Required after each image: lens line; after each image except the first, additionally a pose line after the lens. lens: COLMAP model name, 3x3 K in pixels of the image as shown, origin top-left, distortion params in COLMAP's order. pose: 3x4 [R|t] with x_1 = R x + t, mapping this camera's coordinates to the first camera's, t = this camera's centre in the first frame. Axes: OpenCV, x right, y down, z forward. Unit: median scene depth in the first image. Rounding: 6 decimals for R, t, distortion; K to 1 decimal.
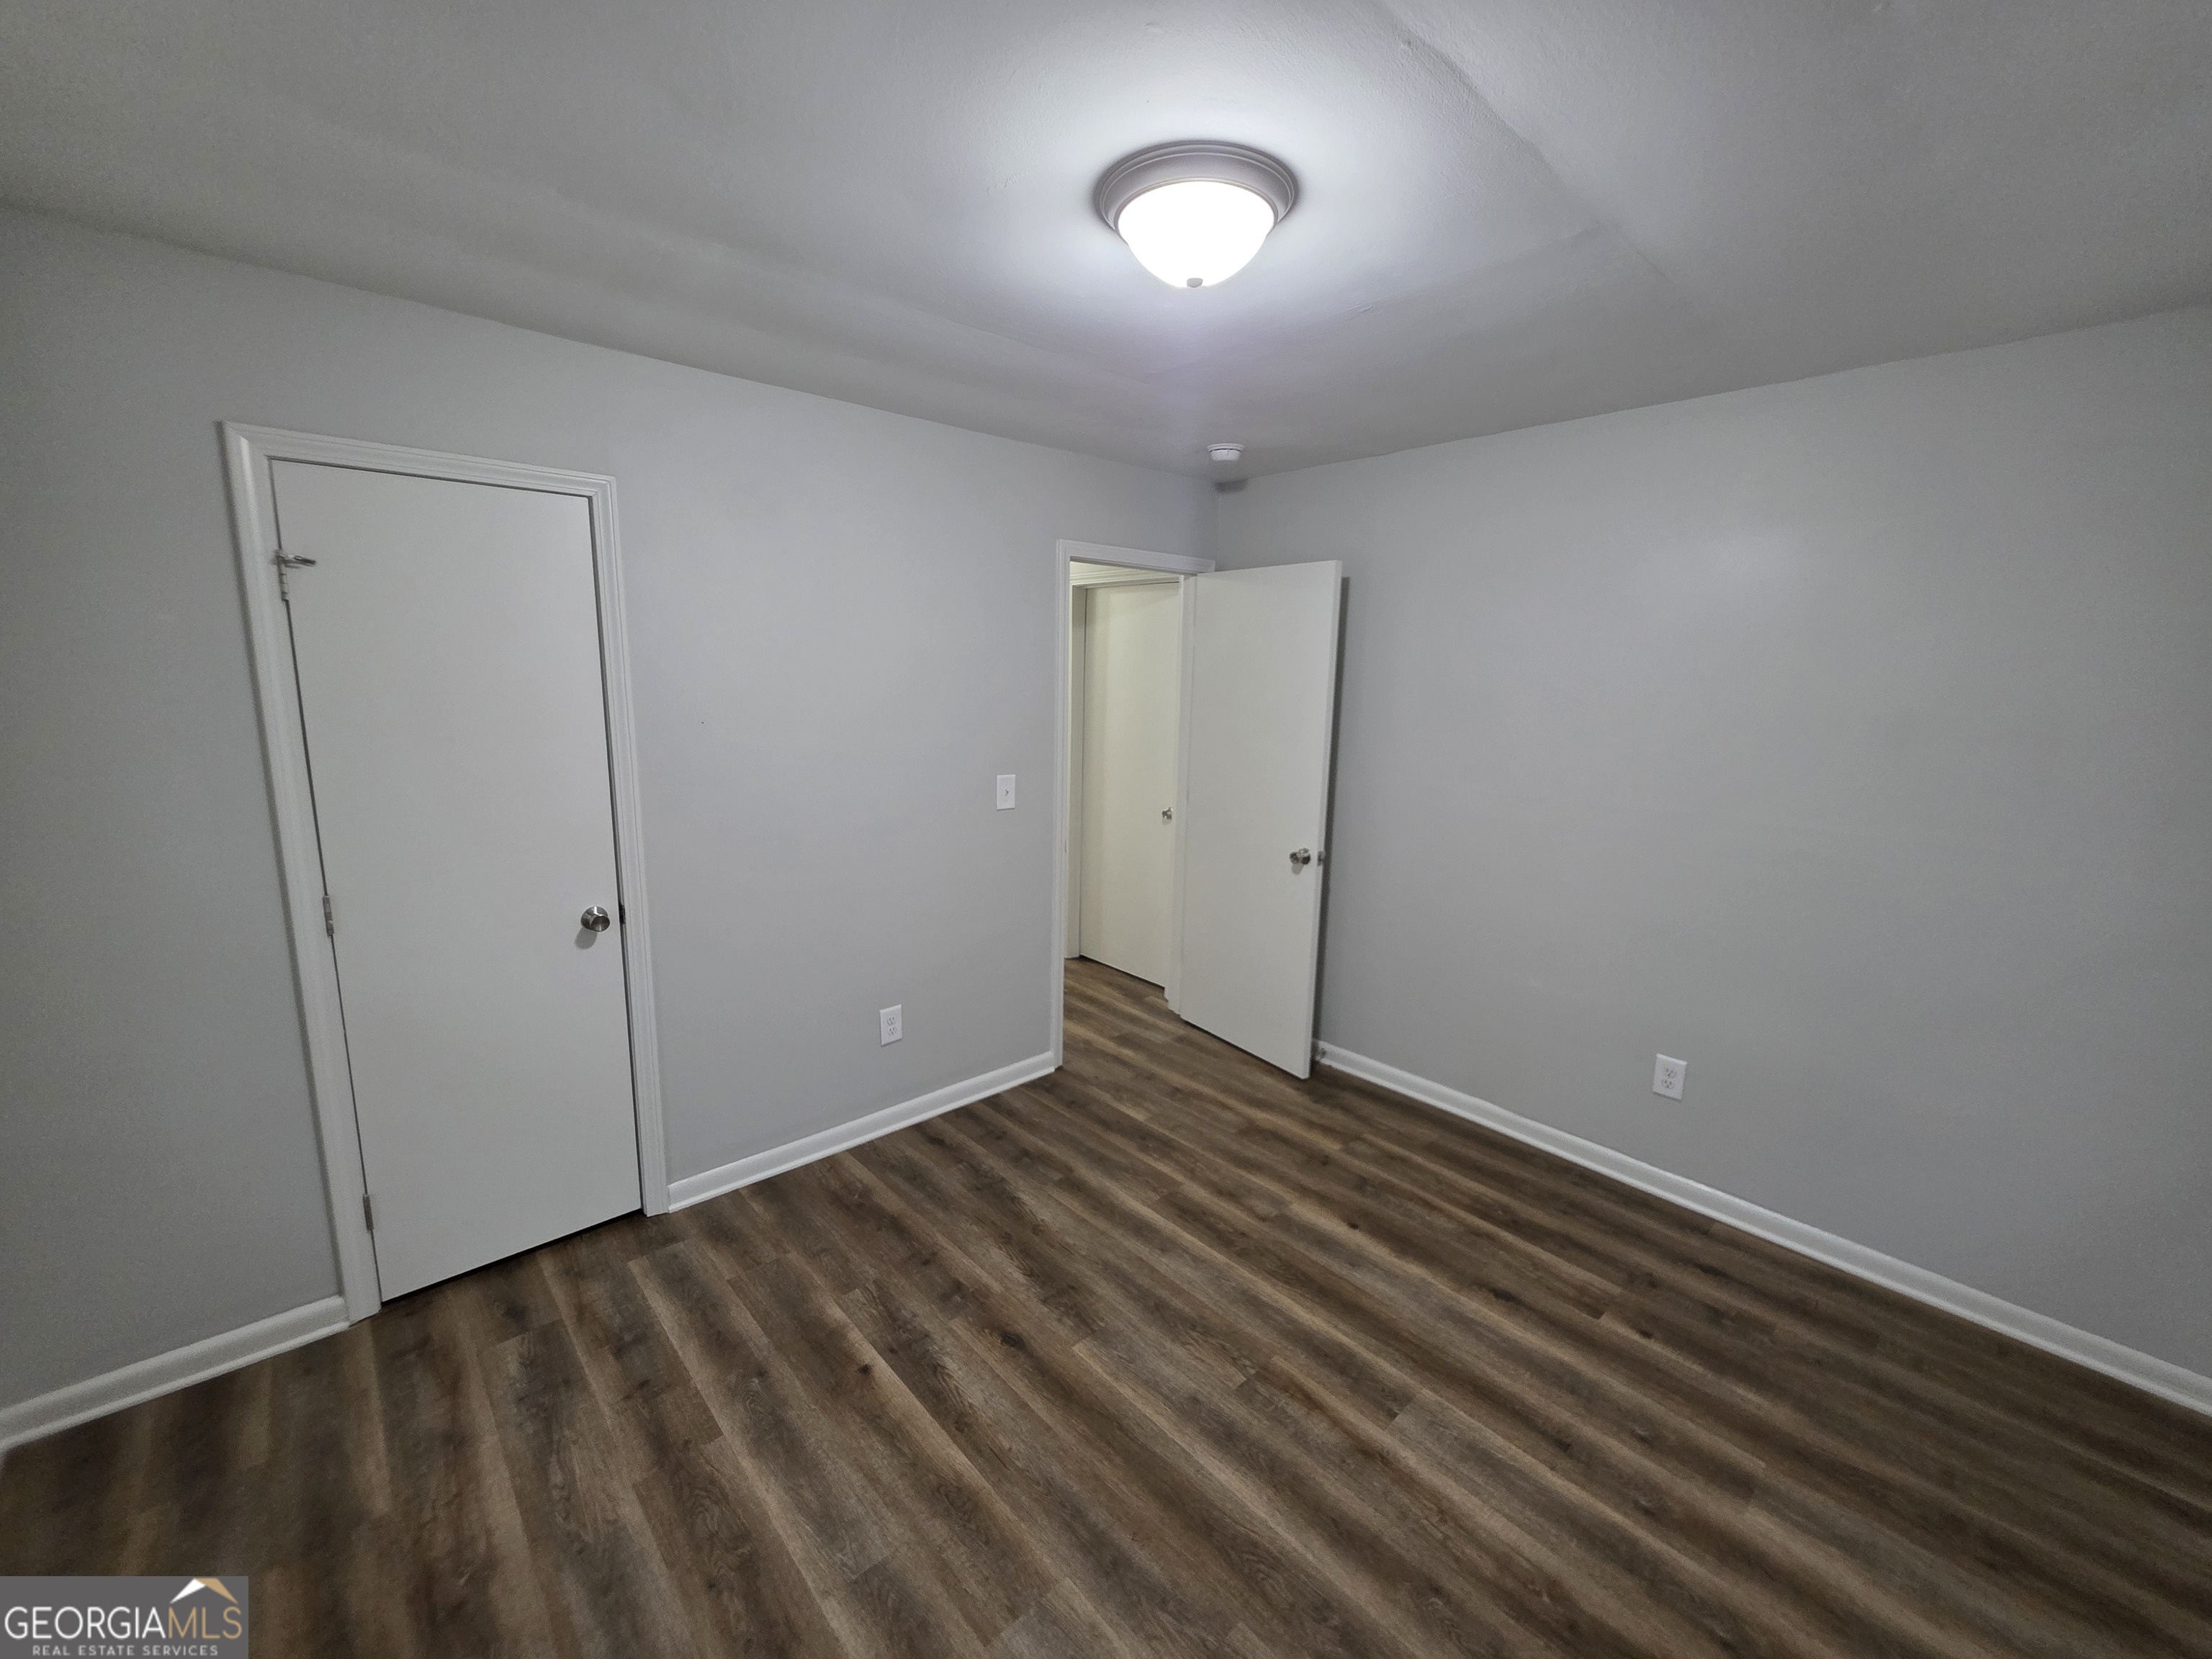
lens RADIAL K [[884.2, 0, 1116.2], [0, 884.2, 837.2], [0, 0, 1]] dist [-0.002639, 0.001234]
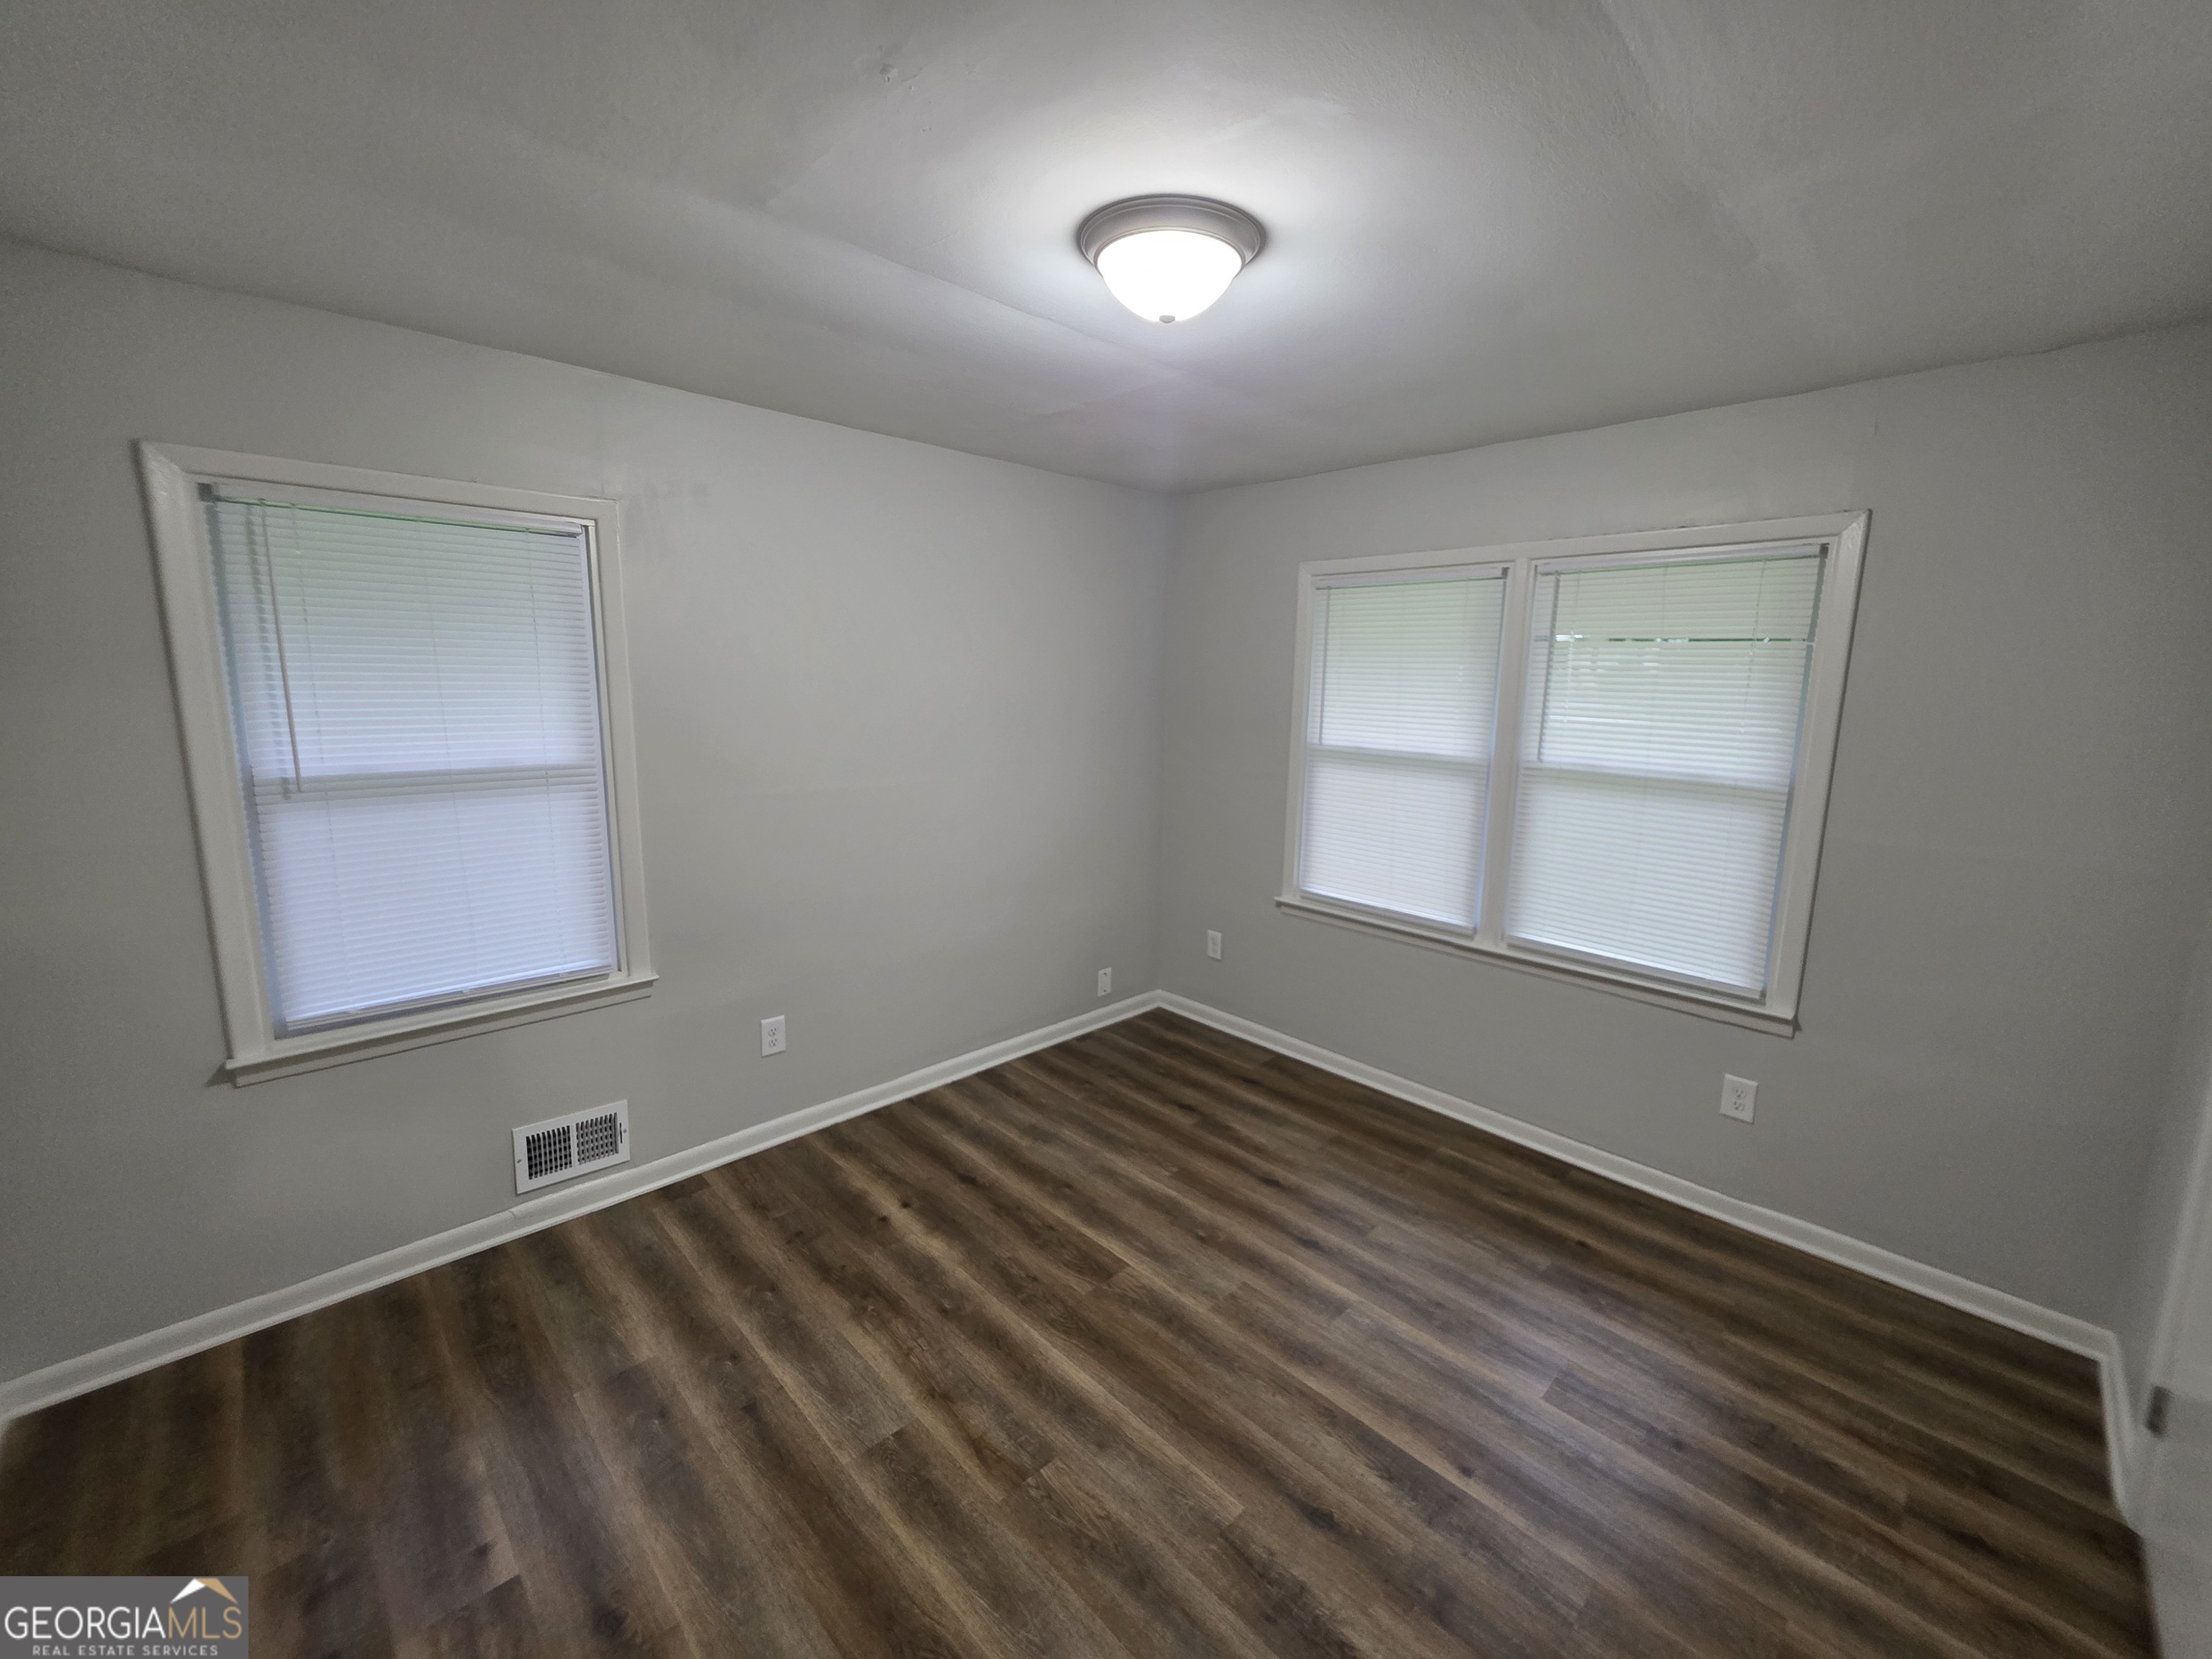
lens RADIAL K [[884.2, 0, 1117.7], [0, 884.2, 825.4], [0, 0, 1]] dist [-0.002639, 0.001234]
pose [[-0.998926, -0.031923, -0.033595, 0.127370], [-0.041621, 0.936789, 0.347409, -0.327075], [0.020381, 0.348434, -0.937112, 1.710970]]
